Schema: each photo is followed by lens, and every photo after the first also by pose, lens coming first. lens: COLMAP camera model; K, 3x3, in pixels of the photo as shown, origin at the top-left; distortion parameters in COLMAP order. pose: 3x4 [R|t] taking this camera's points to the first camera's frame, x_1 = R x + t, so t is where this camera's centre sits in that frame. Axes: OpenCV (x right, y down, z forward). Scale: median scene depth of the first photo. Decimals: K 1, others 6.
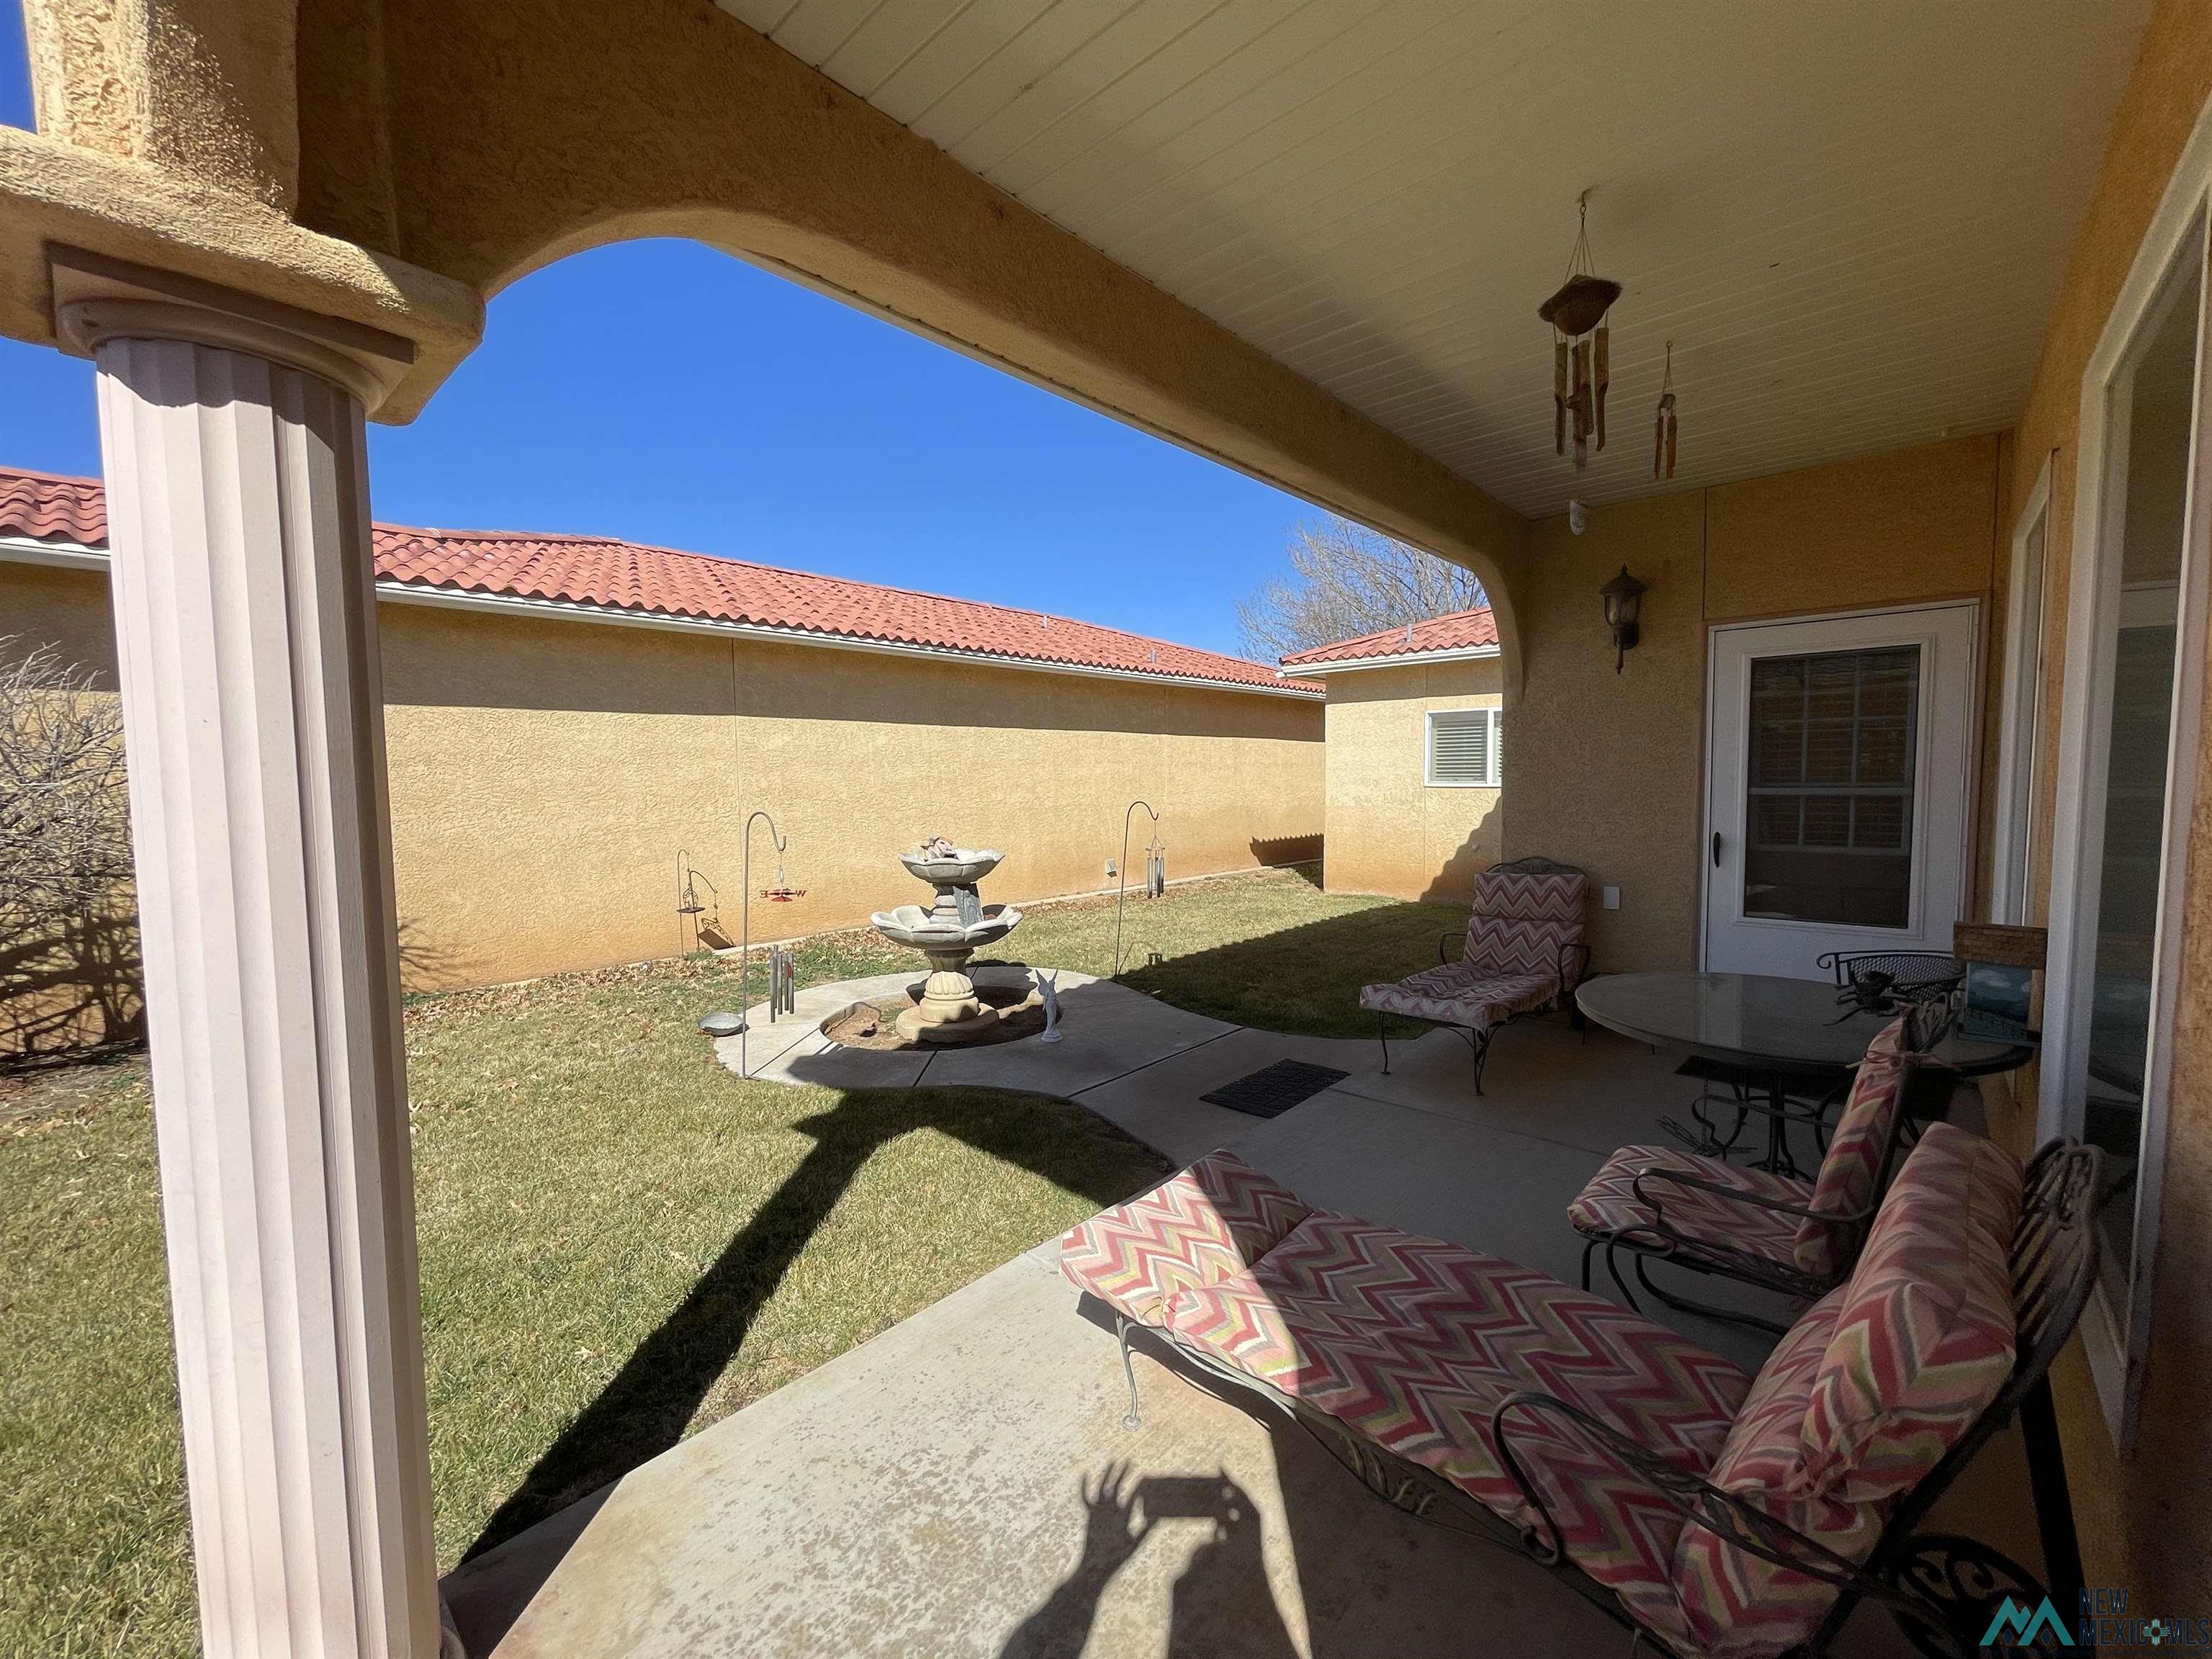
lens RADIAL K [[892.3, 0, 1105.5], [0, 892.3, 835.2], [0, 0, 1]] dist [0.001991, -0.000369]
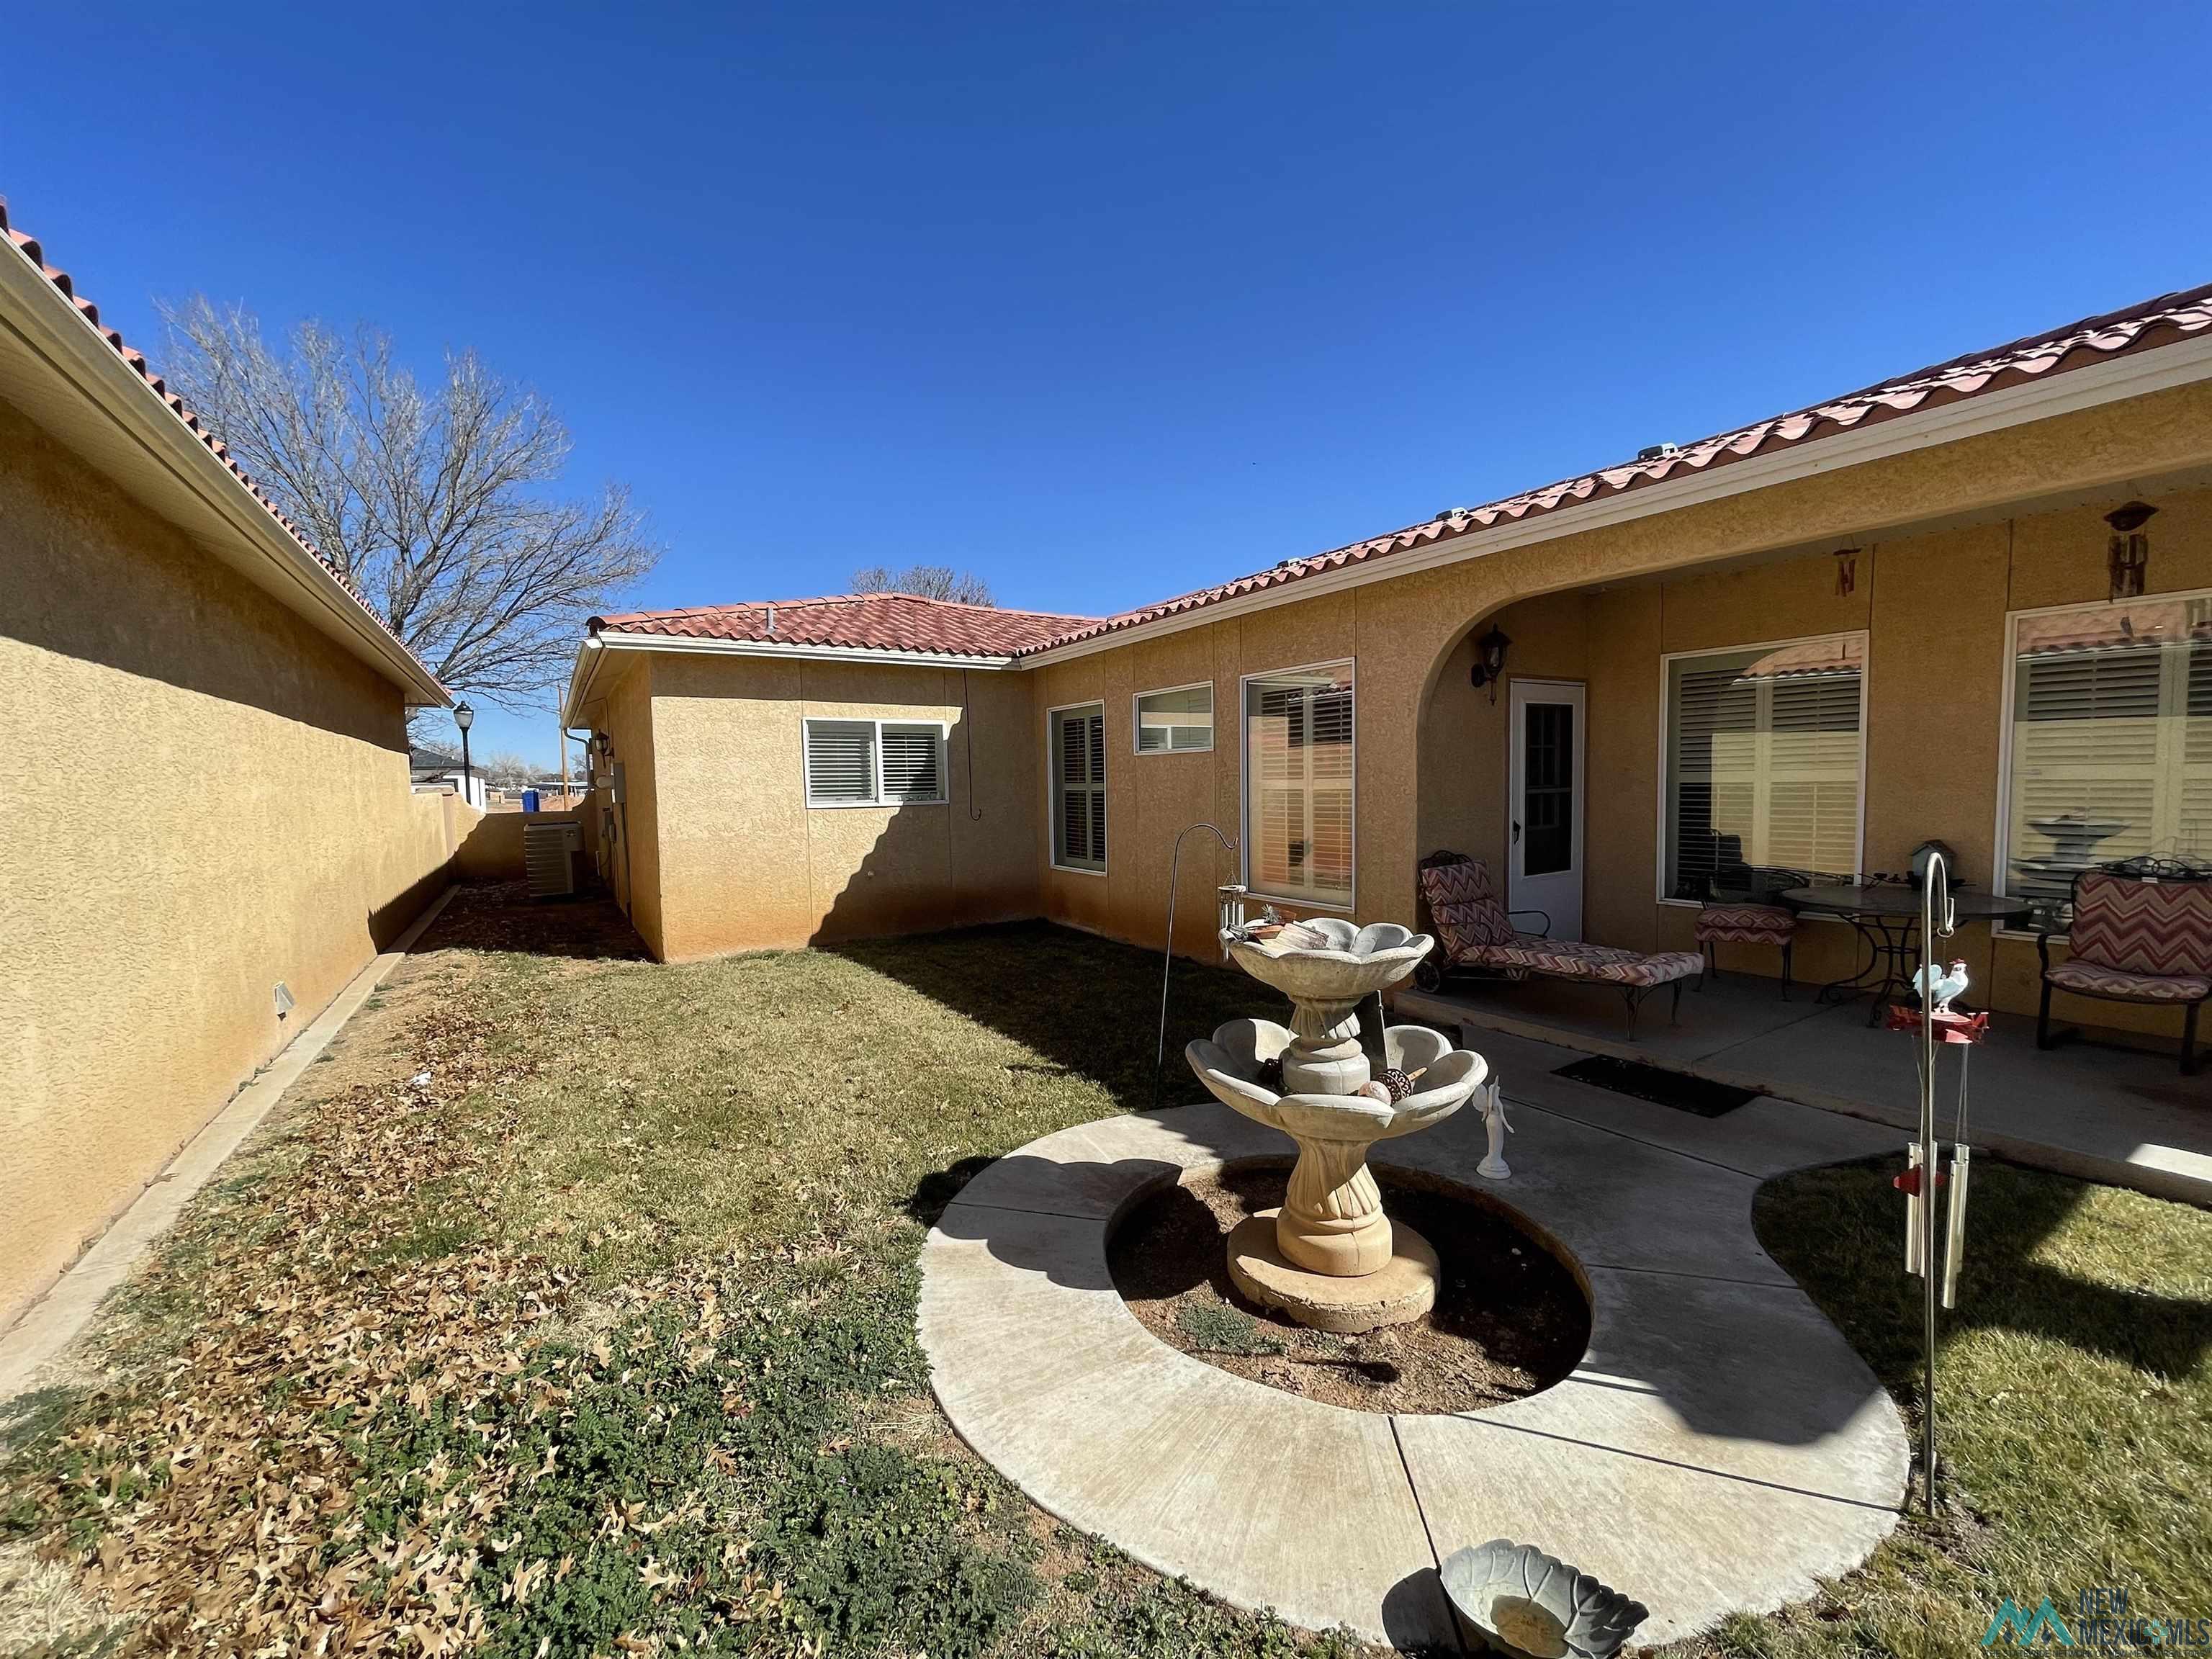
lens RADIAL K [[892.3, 0, 1108.3], [0, 892.3, 832.7], [0, 0, 1]] dist [0.001991, -0.000369]
pose [[0.260463, -0.051205, 0.964125, -0.825555], [0.082577, 0.996115, 0.030596, -0.076488], [-0.961946, 0.071645, 0.263679, 1.153969]]
